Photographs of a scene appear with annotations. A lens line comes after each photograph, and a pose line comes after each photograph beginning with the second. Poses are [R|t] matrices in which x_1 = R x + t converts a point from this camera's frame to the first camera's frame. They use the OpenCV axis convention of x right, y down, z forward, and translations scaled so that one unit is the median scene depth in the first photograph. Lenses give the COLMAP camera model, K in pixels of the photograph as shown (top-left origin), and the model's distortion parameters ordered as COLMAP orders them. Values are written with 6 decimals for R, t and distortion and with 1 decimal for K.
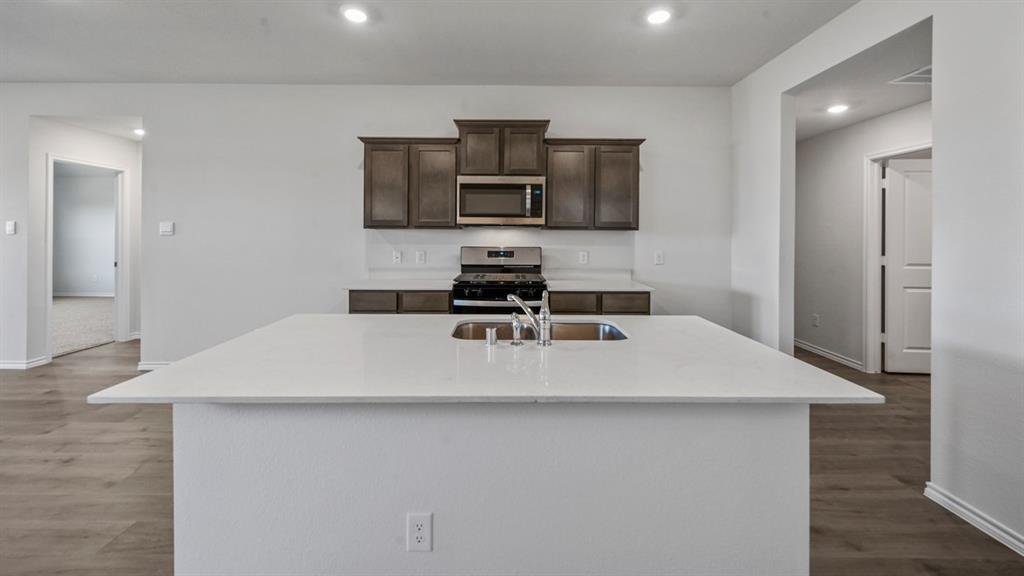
lens RADIAL K [[404.9, 0, 507.7], [0, 404.9, 233.6], [0, 0, 1]] dist [-0.000182, 0.000385]
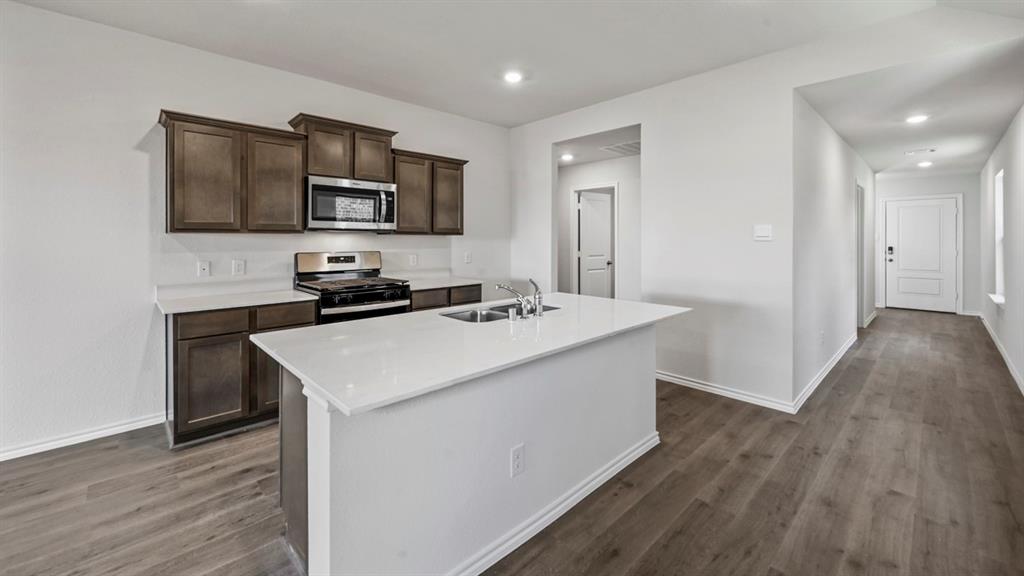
lens RADIAL K [[408.3, 0, 510.0], [0, 408.3, 241.7], [0, 0, 1]] dist [-0.000917, -0.000012]
pose [[0.724539, -0.009953, 0.689162, -0.424314], [0.003993, 0.999940, 0.010244, -0.000212], [-0.689223, -0.004671, 0.724535, 0.013890]]
